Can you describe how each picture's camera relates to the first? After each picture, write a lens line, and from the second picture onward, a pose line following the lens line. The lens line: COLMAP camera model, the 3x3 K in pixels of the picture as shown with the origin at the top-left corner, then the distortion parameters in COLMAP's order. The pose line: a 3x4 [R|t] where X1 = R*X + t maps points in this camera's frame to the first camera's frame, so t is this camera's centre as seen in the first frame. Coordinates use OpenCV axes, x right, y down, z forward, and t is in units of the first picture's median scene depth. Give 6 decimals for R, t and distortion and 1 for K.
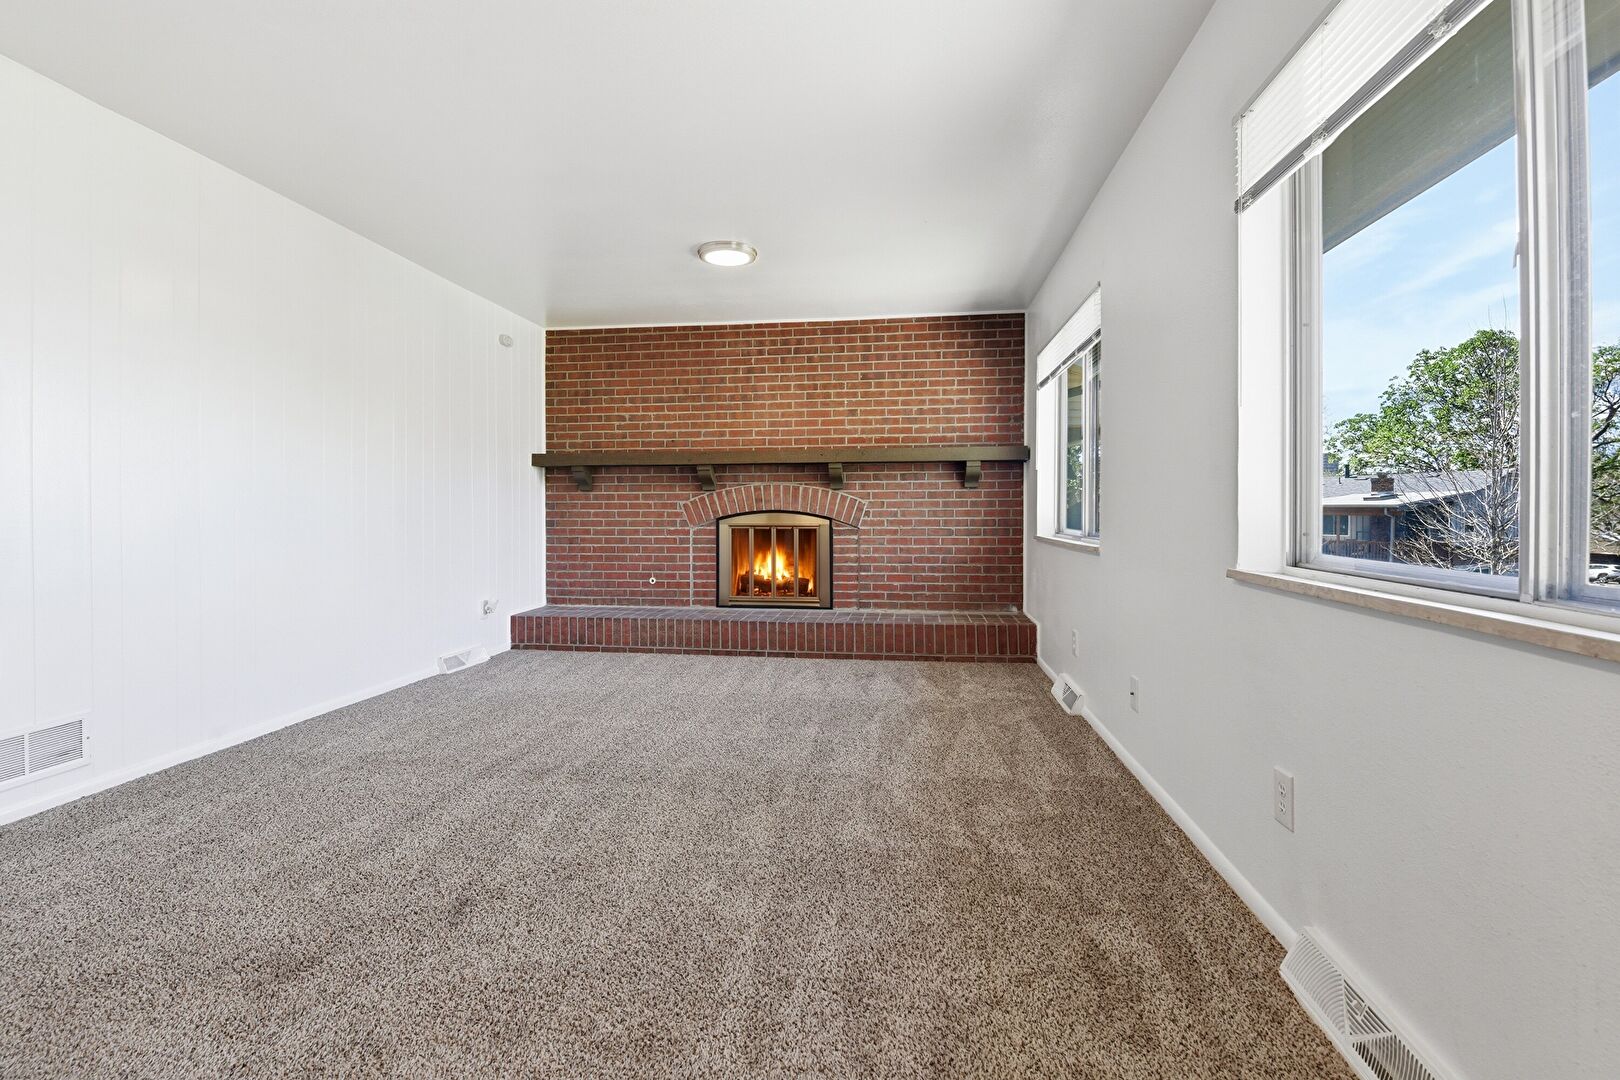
lens RADIAL K [[728.8, 0, 803.1], [0, 728.8, 513.6], [0, 0, 1]] dist [-0.001093, -0.000173]
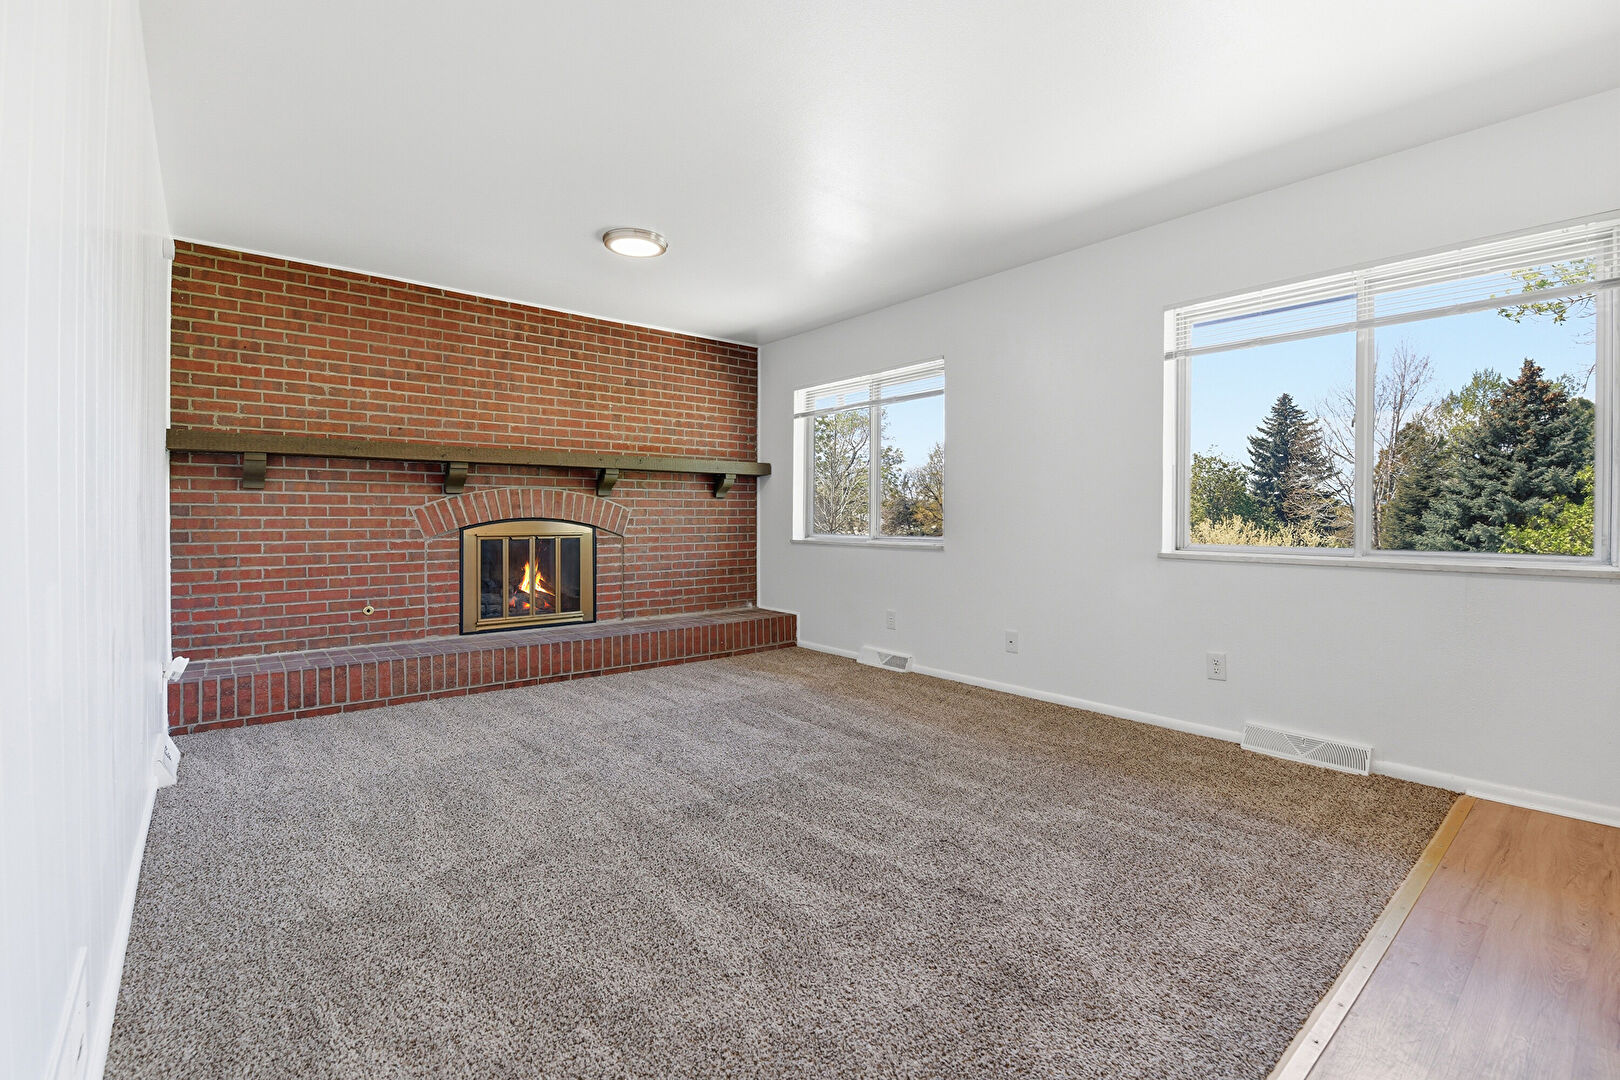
lens RADIAL K [[727.9, 0, 814.2], [0, 727.9, 520.4], [0, 0, 1]] dist [-0.008765, -0.000661]
pose [[0.661986, -0.000461, 0.749516, -0.482032], [0.000329, 1.000000, 0.000324, -0.001639], [-0.749516, 0.000032, 0.661986, 0.160075]]
